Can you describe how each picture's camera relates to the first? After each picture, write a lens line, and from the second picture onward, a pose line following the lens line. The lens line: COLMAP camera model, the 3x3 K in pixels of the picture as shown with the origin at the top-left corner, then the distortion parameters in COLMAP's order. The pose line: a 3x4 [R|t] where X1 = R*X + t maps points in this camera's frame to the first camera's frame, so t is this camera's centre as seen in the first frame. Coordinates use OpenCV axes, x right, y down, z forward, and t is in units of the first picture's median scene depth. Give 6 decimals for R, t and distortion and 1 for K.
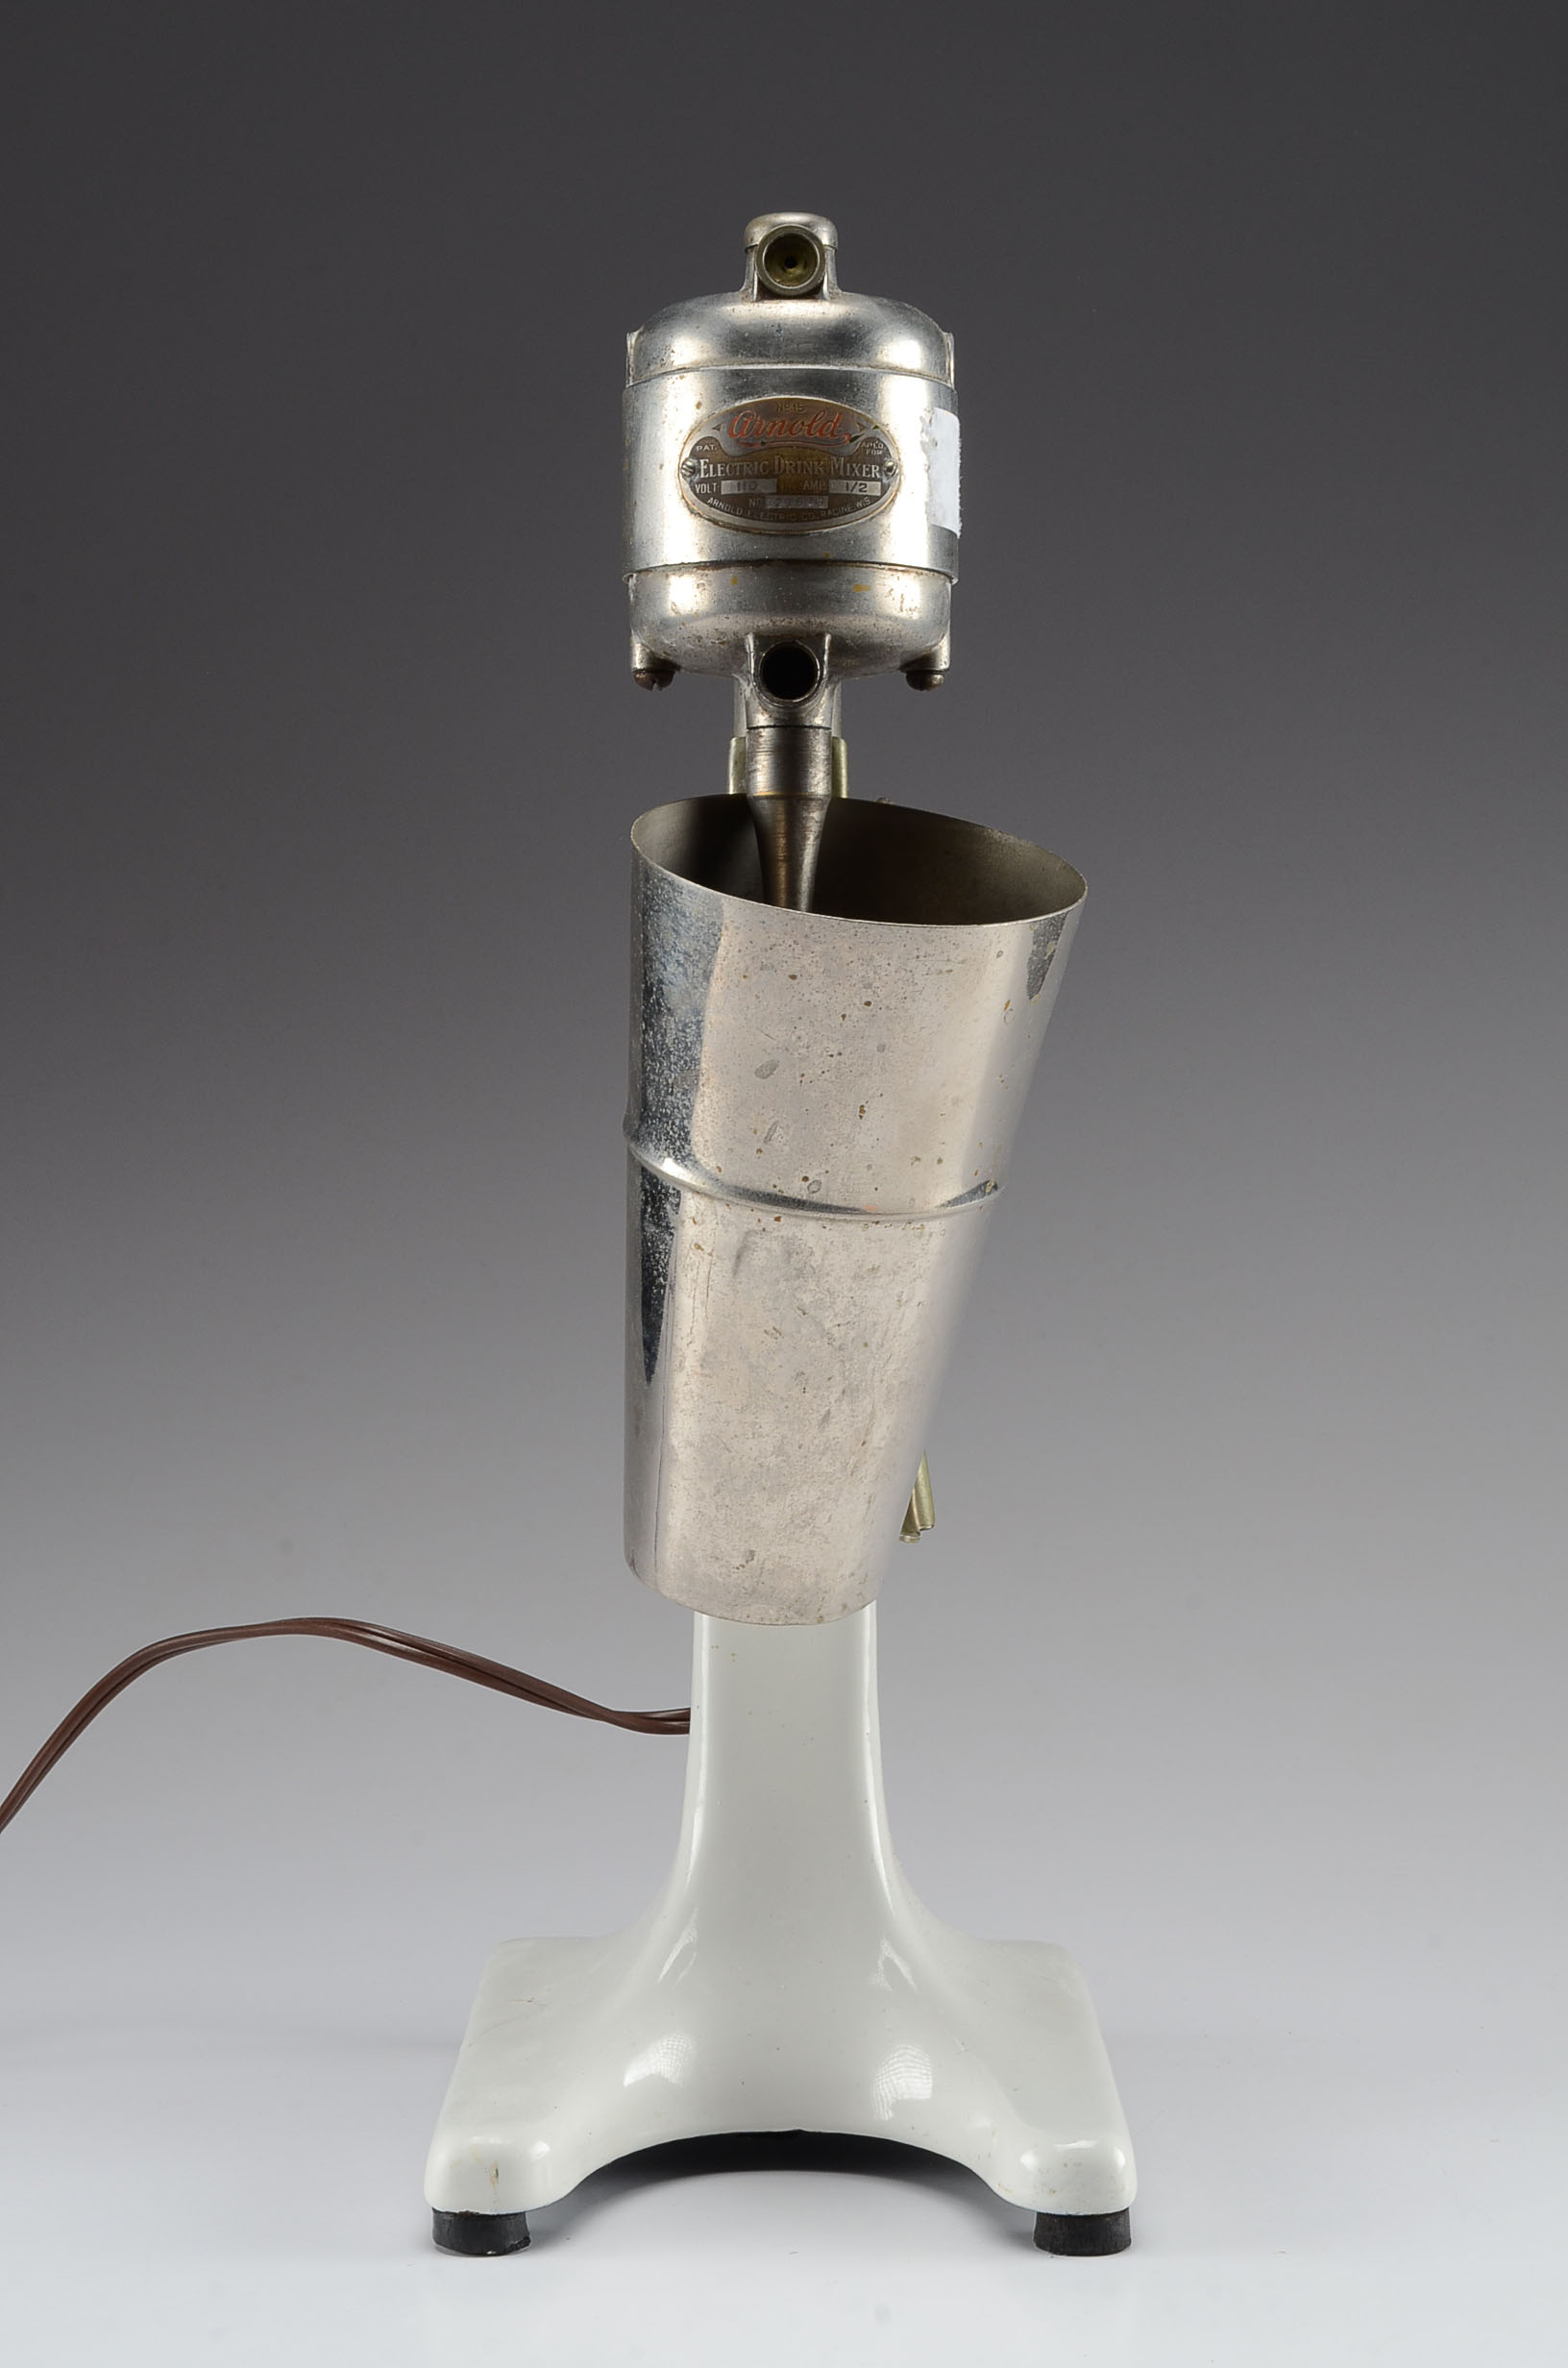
lens RADIAL K [[4604.8, 0, 784.0], [0, 4604.8, 1184.0], [0, 0, 1]] dist [0.028189, 0.005827]
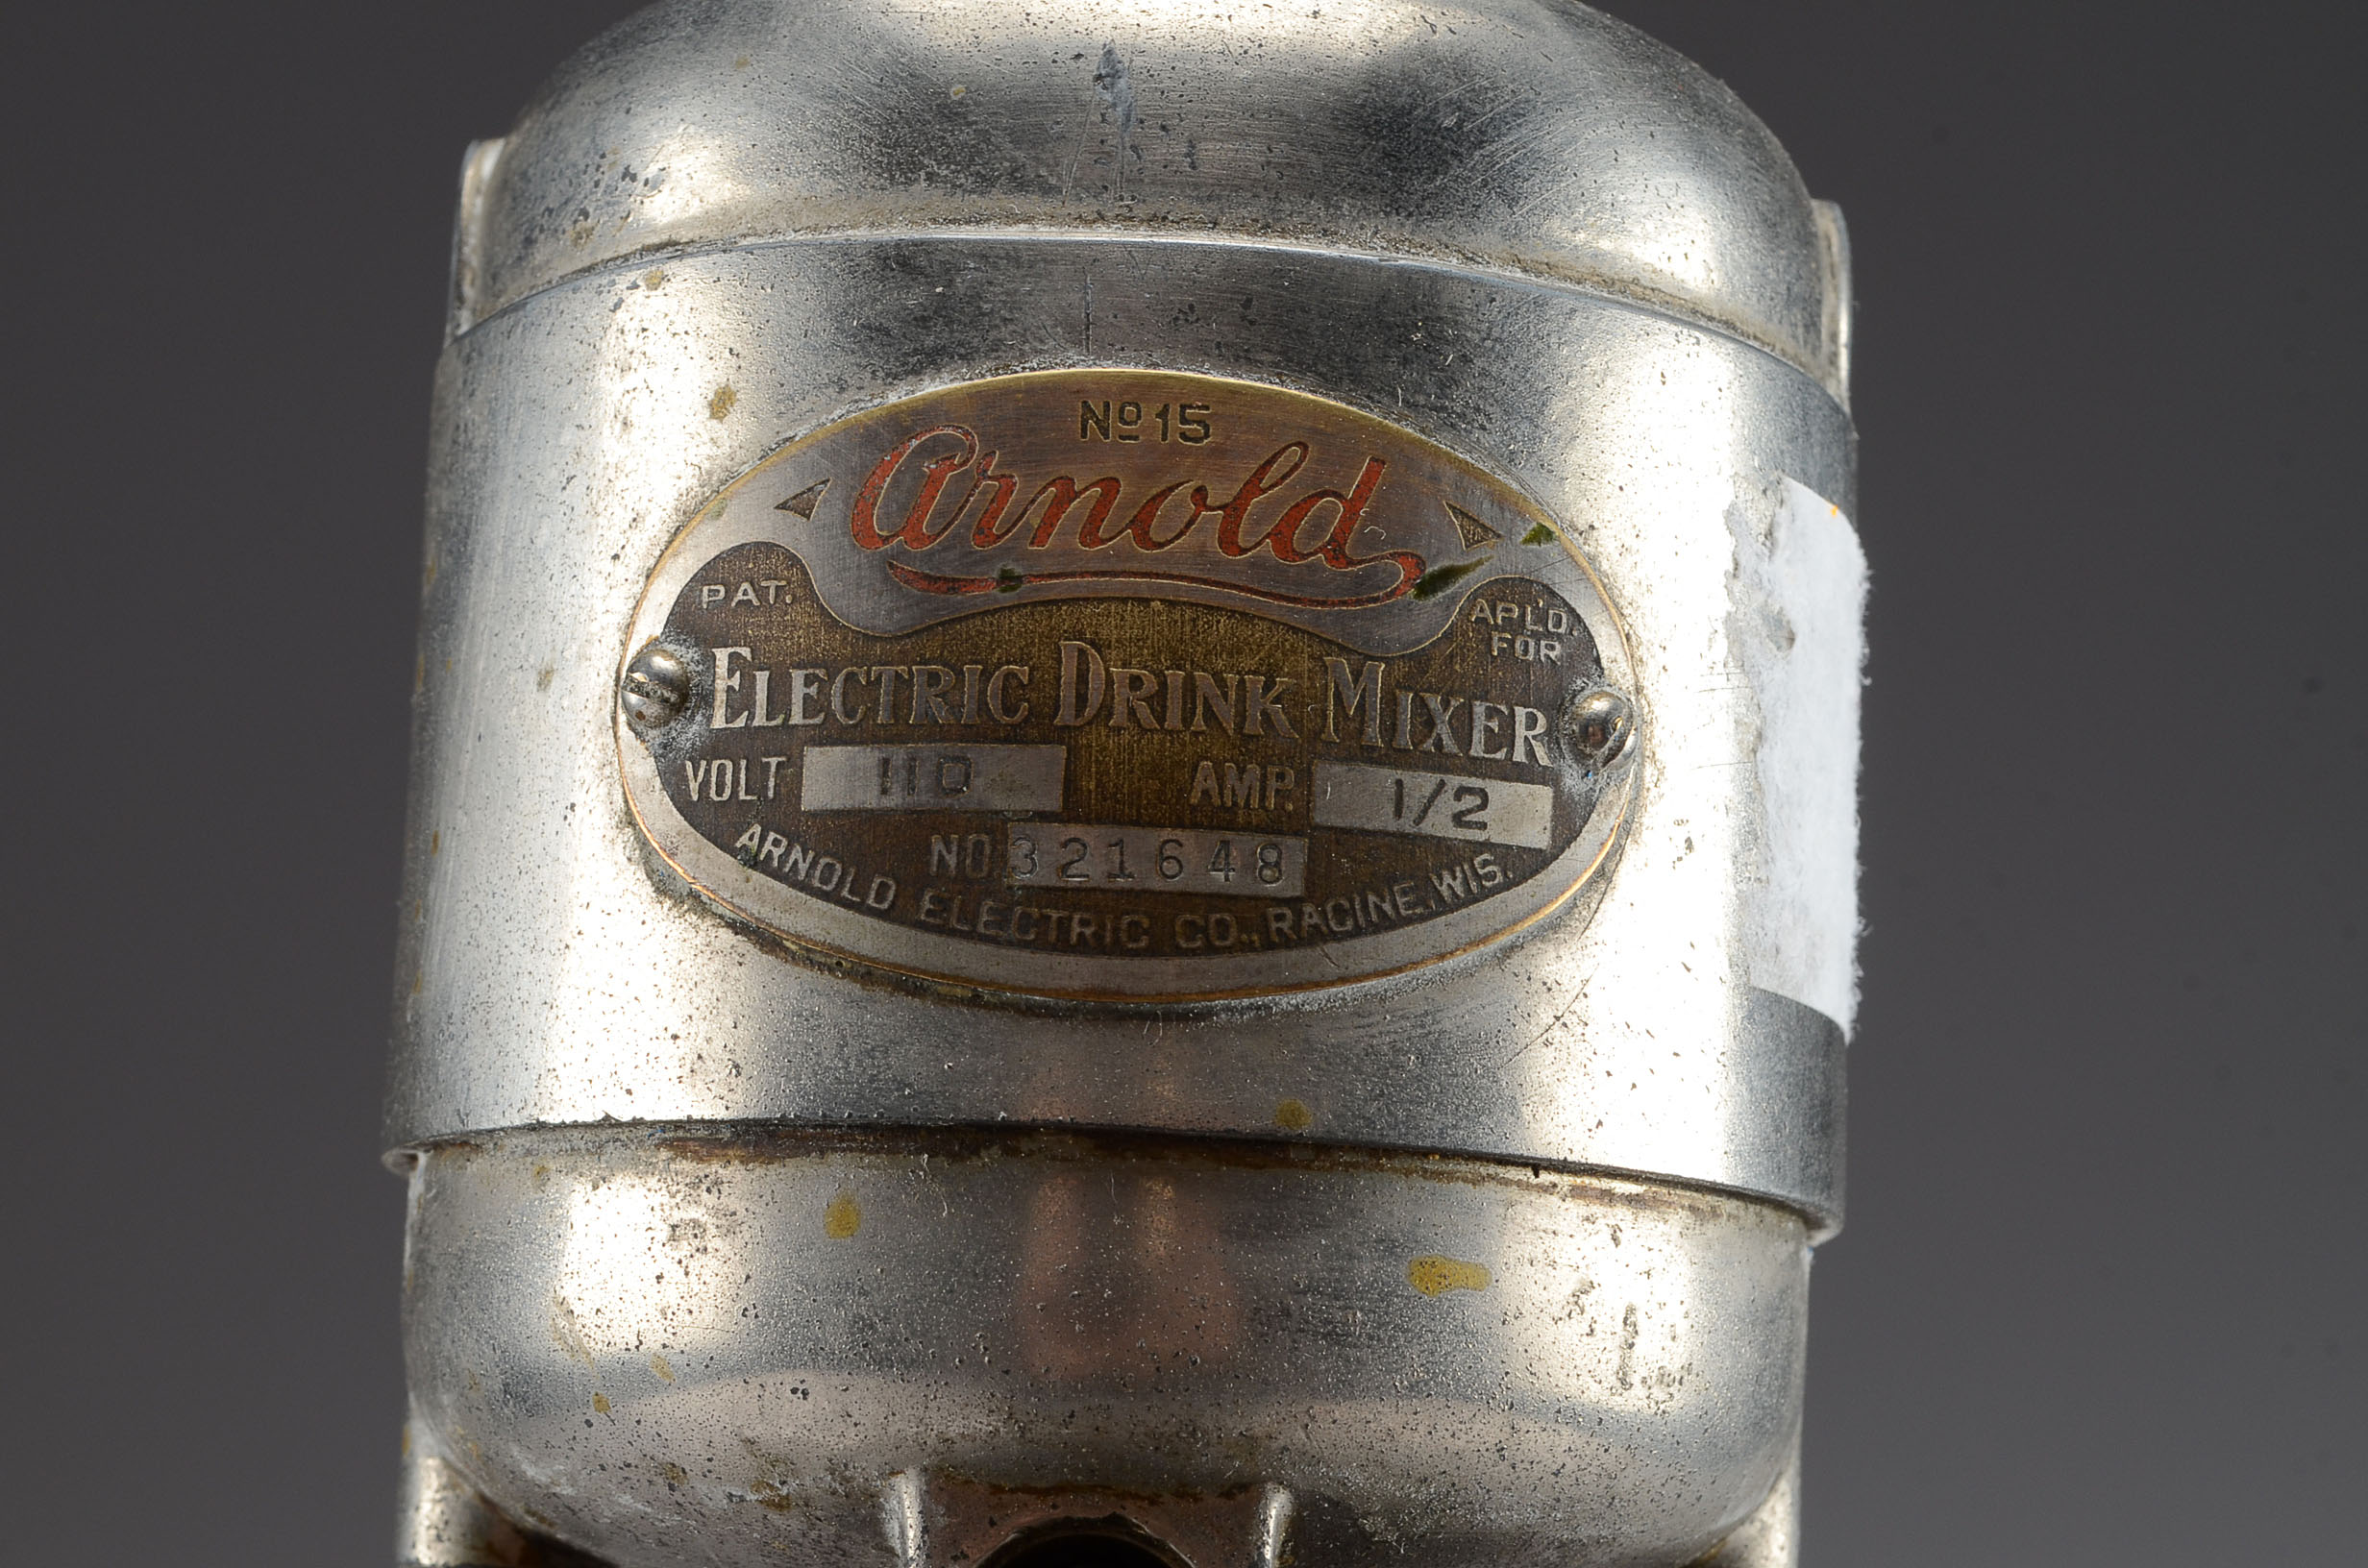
lens RADIAL K [[5292.6, 0, 1184.0], [0, 5292.6, 784.0], [0, 0, 1]] dist [0.040368, 0.062495]
pose [[0.999068, 0.042864, 0.005136, 0.002634], [-0.041260, 0.983077, -0.178488, -0.107872], [-0.012699, 0.178110, 0.983929, 0.758346]]
